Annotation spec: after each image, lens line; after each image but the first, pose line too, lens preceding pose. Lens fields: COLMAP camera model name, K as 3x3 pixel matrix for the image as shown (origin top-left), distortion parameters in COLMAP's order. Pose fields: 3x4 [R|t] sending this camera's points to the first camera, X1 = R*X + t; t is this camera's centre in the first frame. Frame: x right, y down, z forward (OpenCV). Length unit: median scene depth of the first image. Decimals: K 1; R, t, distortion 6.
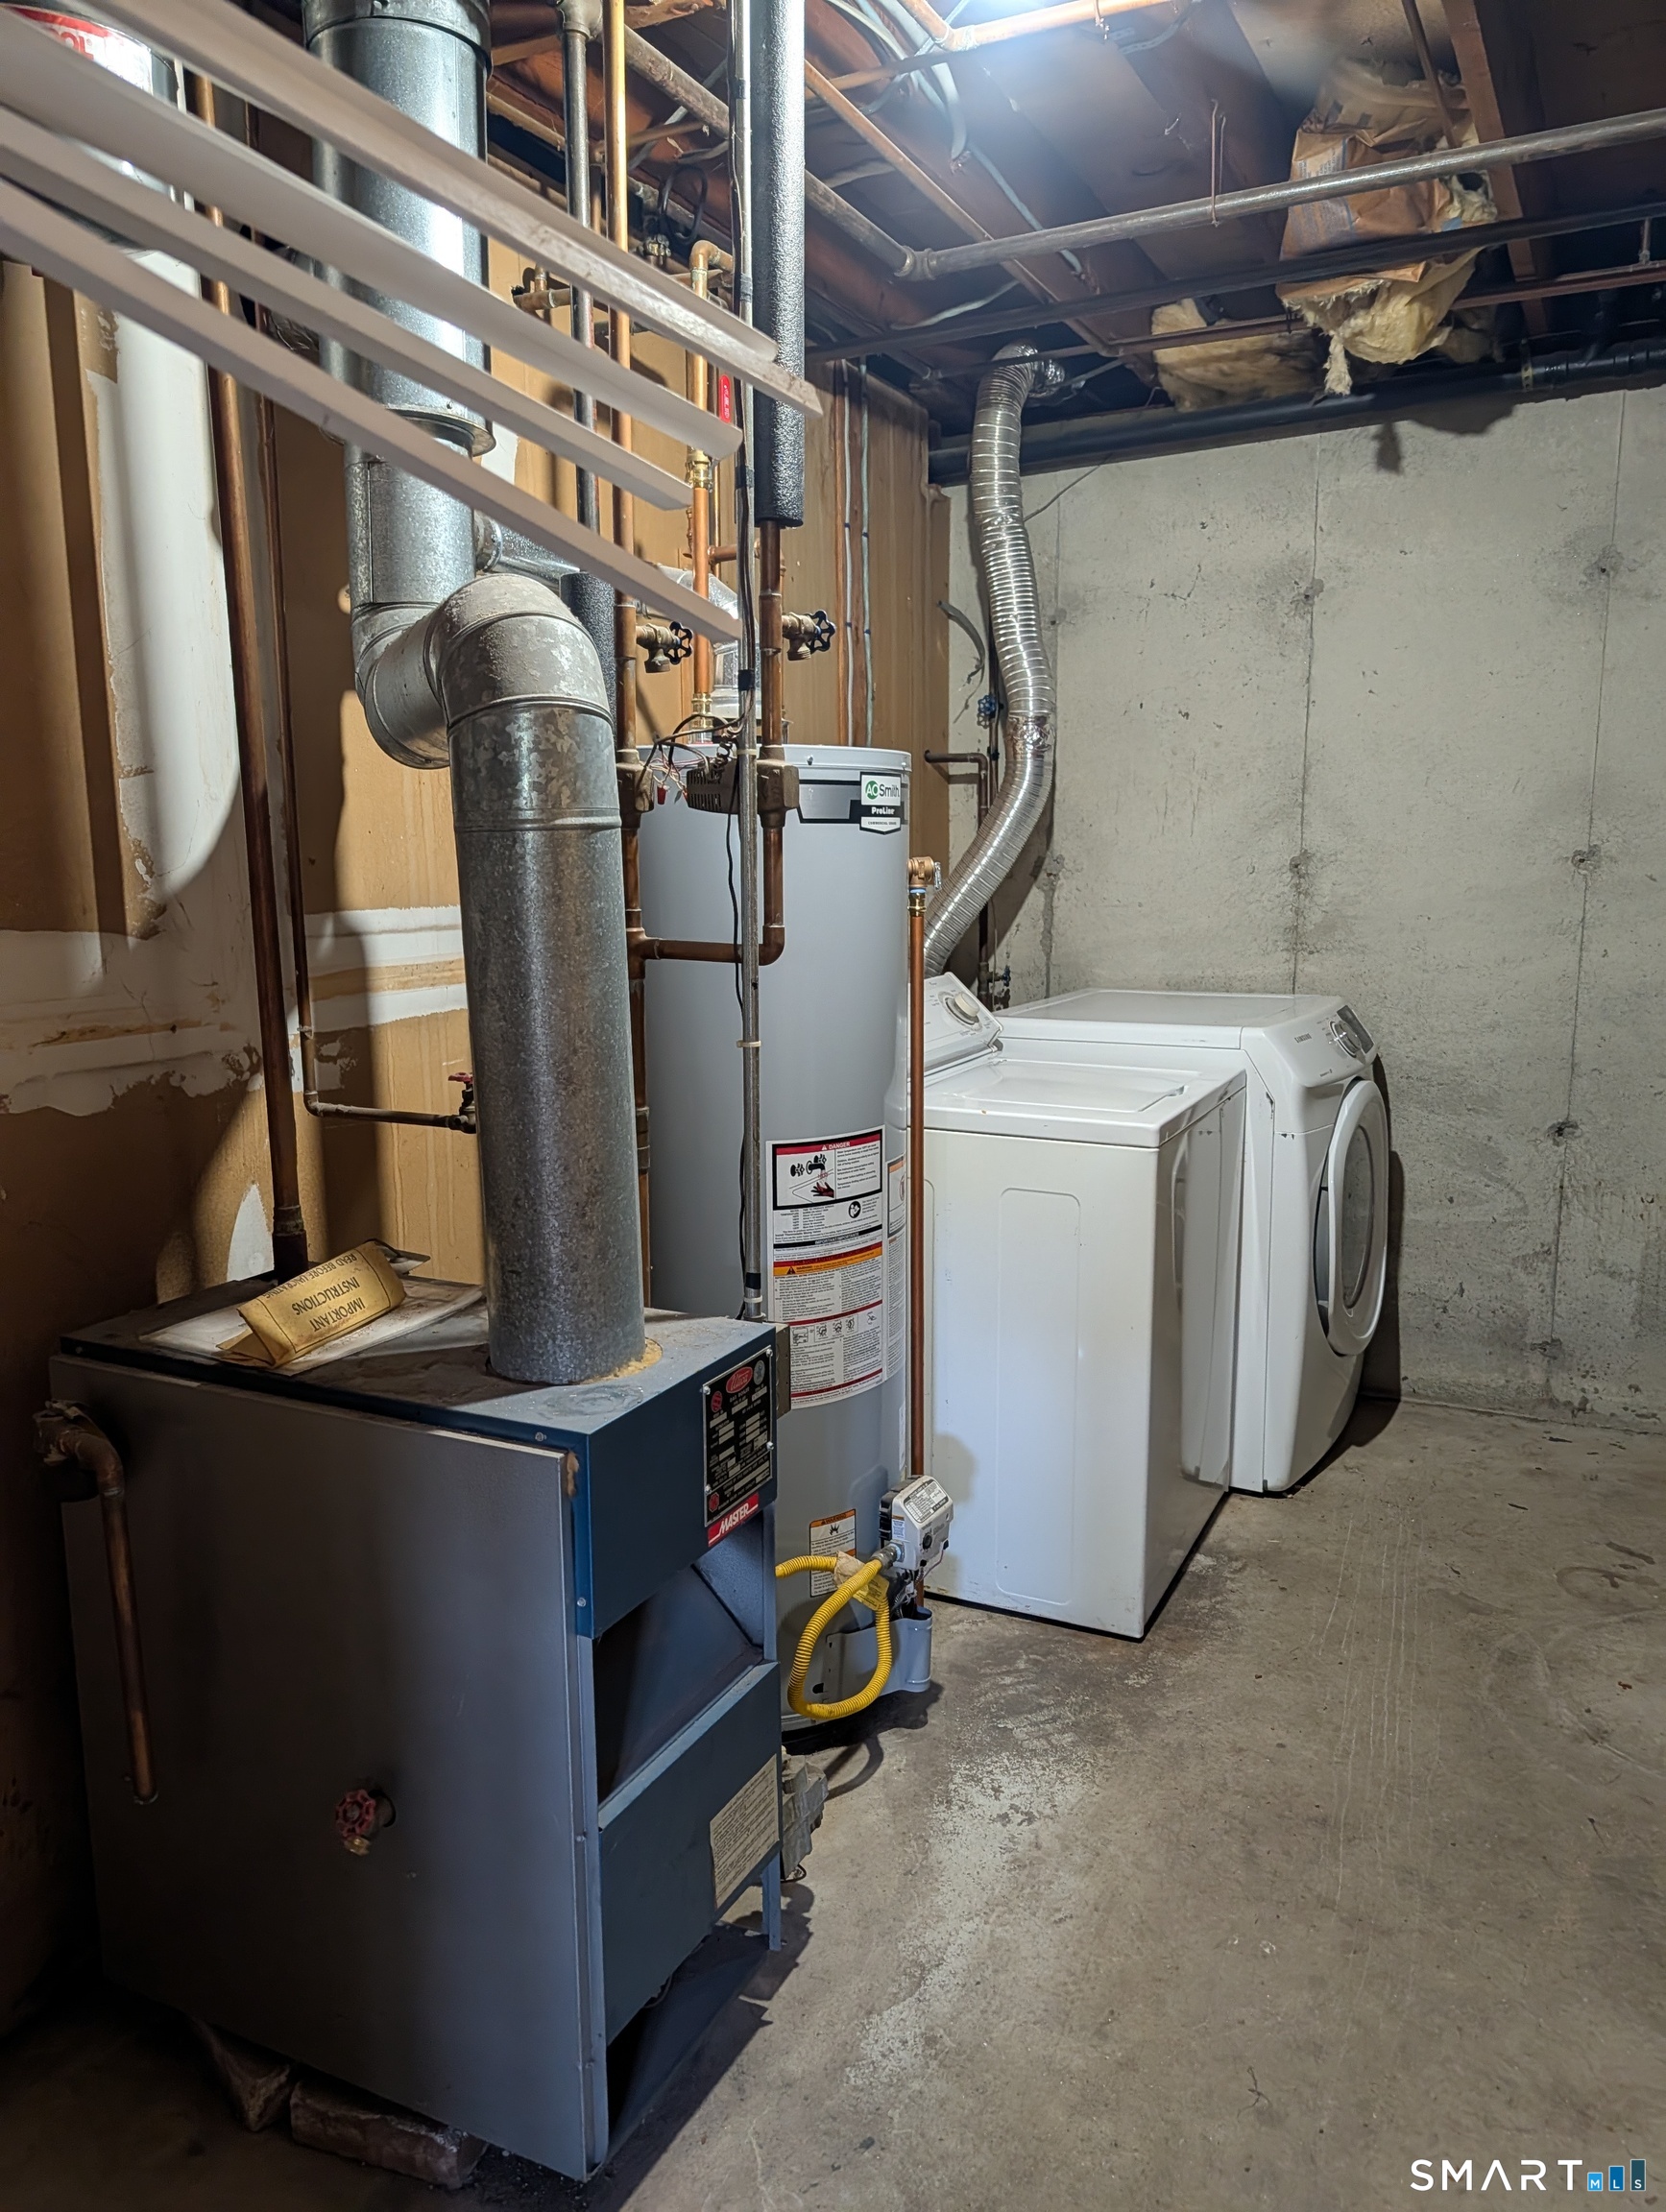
lens RADIAL K [[1622.4, 0, 827.4], [0, 1622.4, 1115.9], [0, 0, 1]] dist [0.002338, 0.001793]
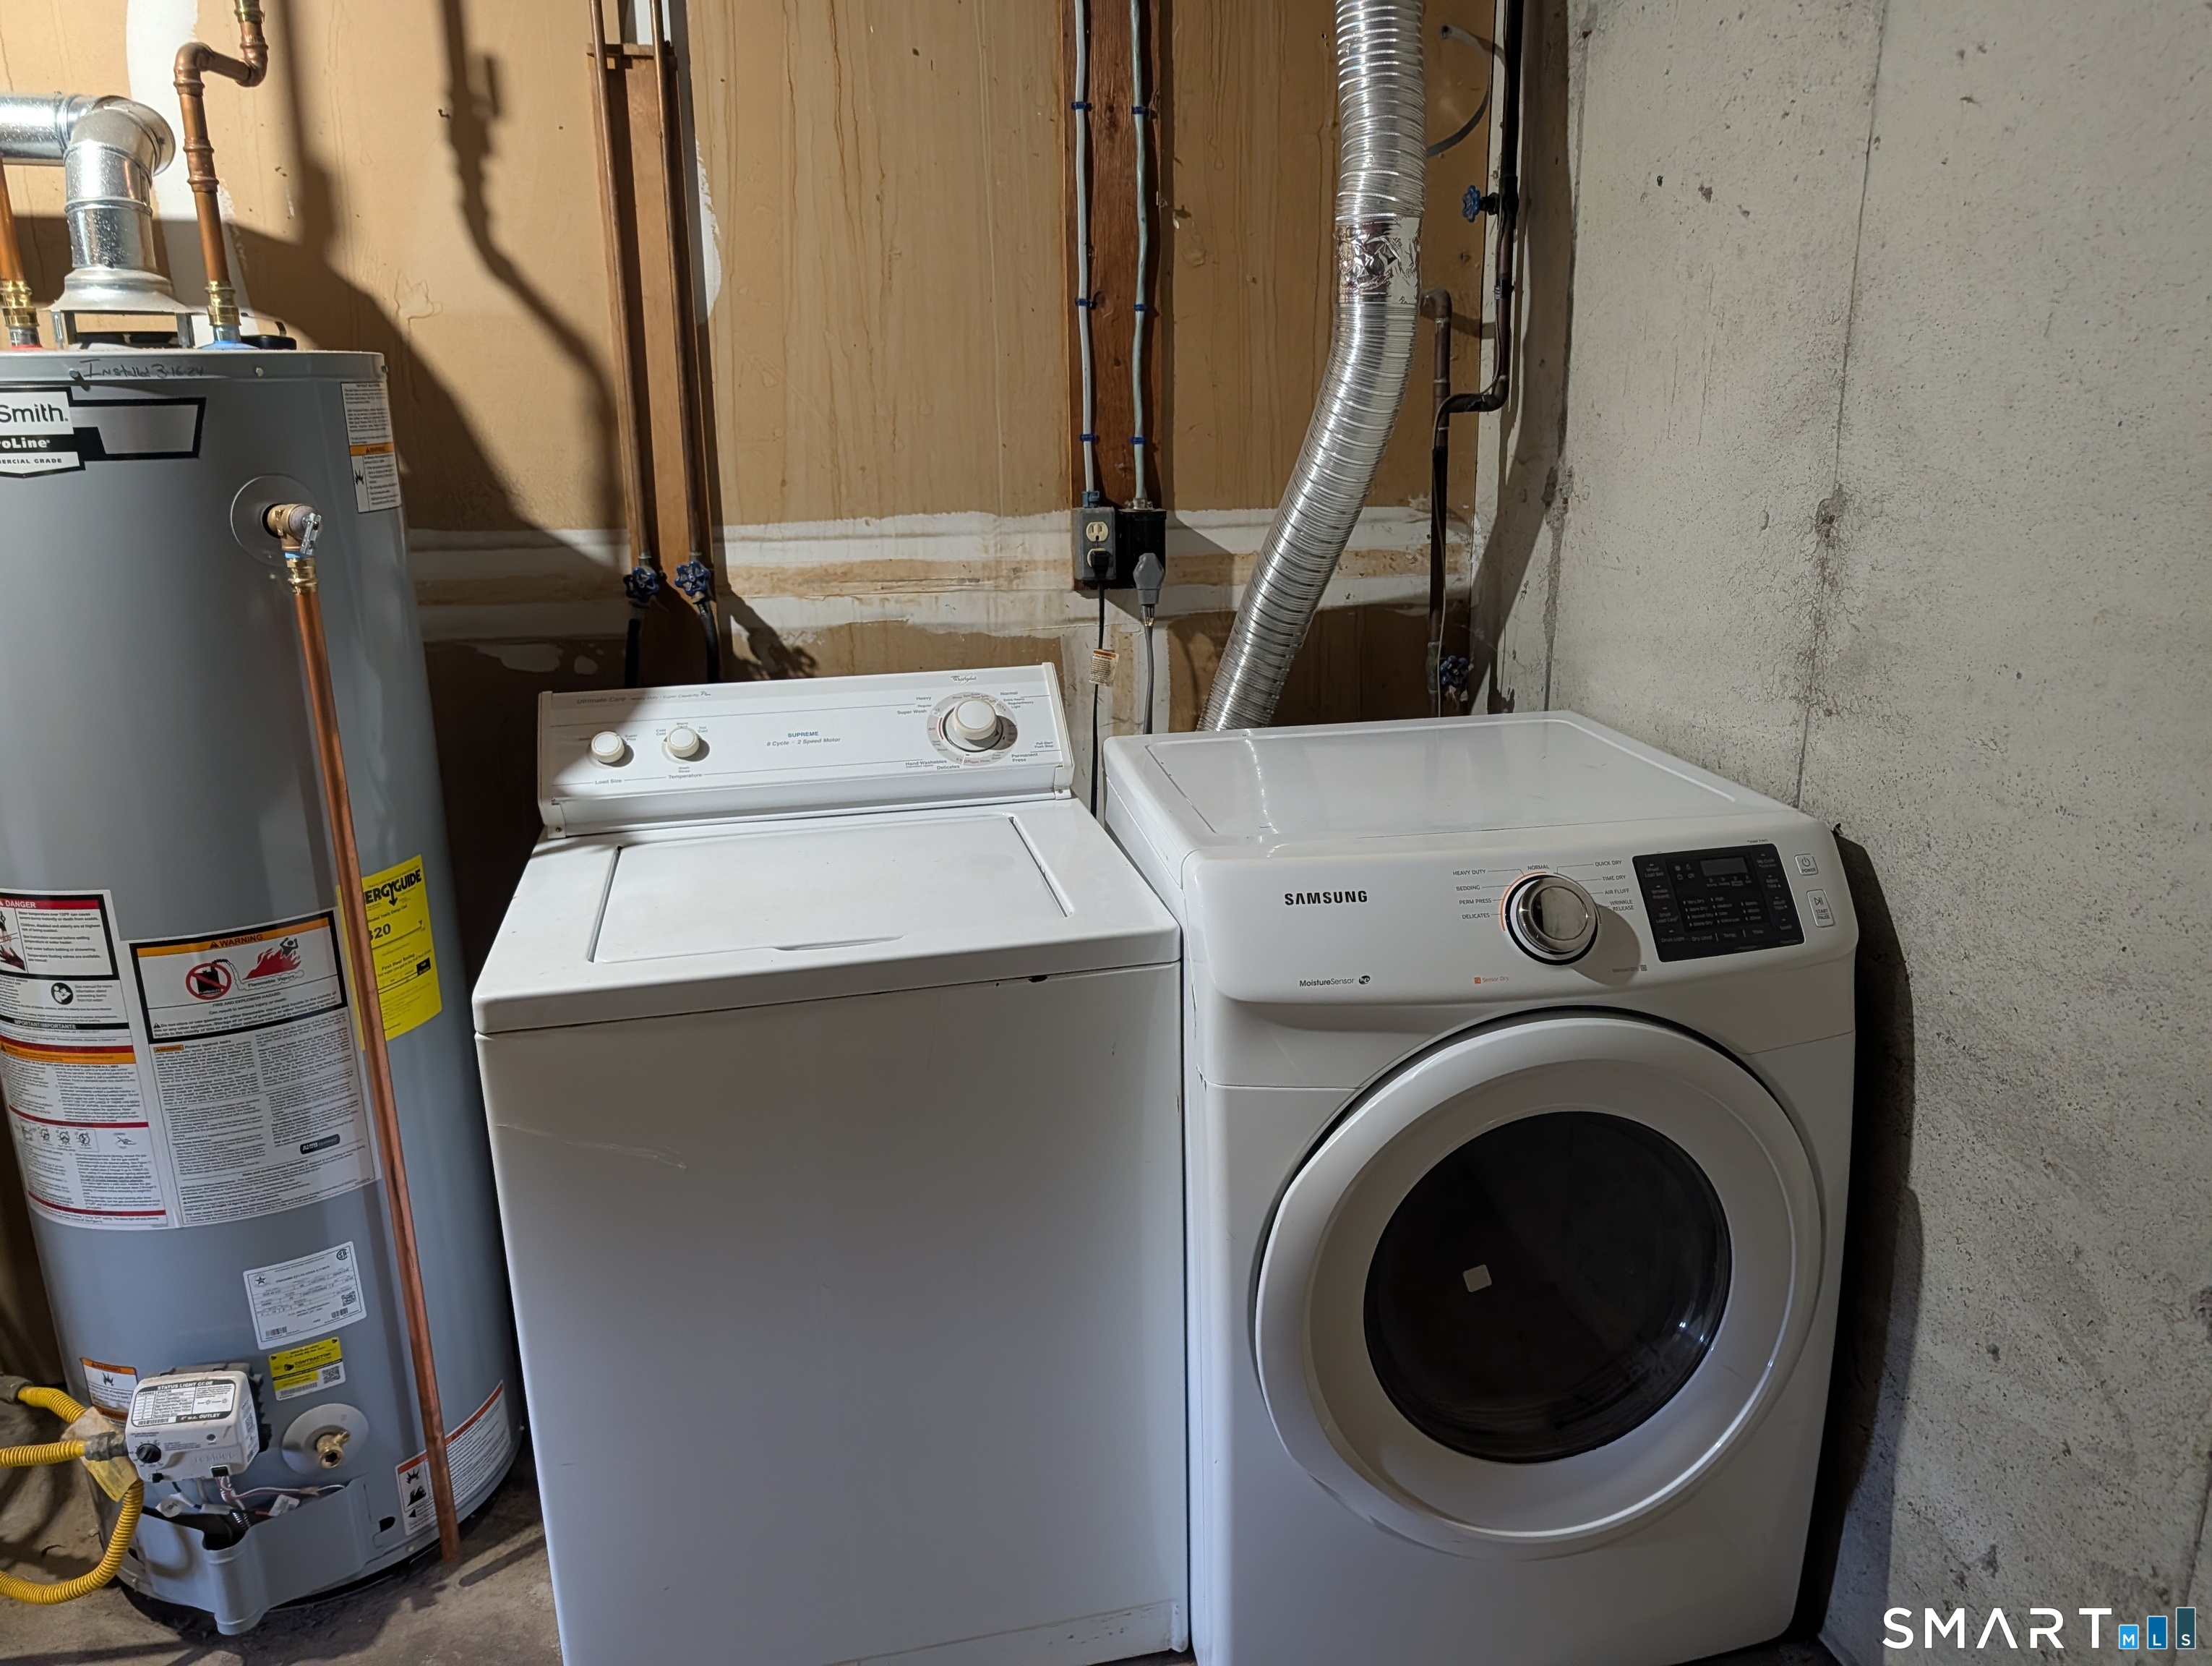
lens RADIAL K [[1622.5, 0, 1107.1], [0, 1622.5, 819.4], [0, 0, 1]] dist [0.002338, 0.001793]
pose [[0.623034, 0.203058, -0.755378, 0.532856], [-0.122032, 0.979124, 0.162553, -0.123076], [0.772617, -0.009096, 0.634808, 0.563539]]
